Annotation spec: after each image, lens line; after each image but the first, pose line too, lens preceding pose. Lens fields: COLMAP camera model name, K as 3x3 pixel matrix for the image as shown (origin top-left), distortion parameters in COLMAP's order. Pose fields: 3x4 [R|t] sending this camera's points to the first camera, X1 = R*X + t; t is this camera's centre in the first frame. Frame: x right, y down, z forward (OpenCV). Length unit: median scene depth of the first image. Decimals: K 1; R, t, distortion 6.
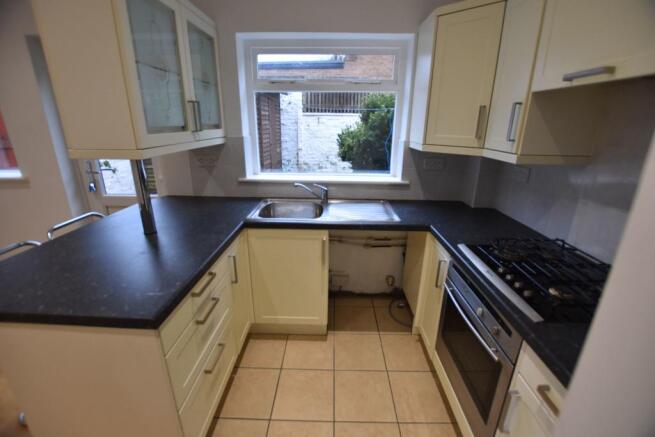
lens RADIAL K [[286.4, 0, 329.7], [0, 286.4, 217.4], [0, 0, 1]] dist [-0.032067, 0.002280]
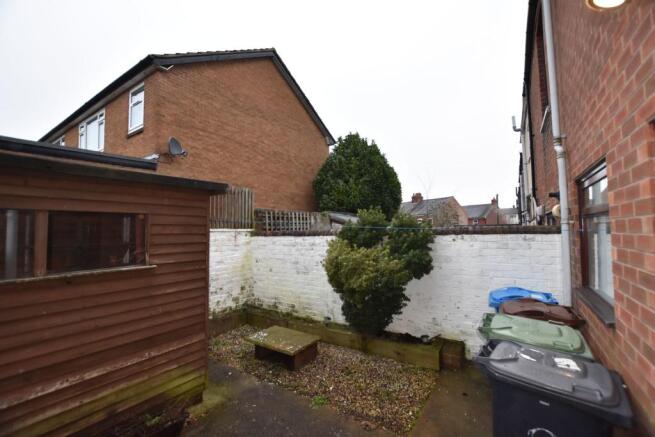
lens RADIAL K [[286.4, 0, 329.2], [0, 286.4, 219.1], [0, 0, 1]] dist [-0.032067, 0.002280]
pose [[0.537129, 0.013859, 0.843386, -0.407428], [0.292628, 0.934706, -0.201726, -0.150839], [-0.791114, 0.355152, 0.498002, 0.386094]]
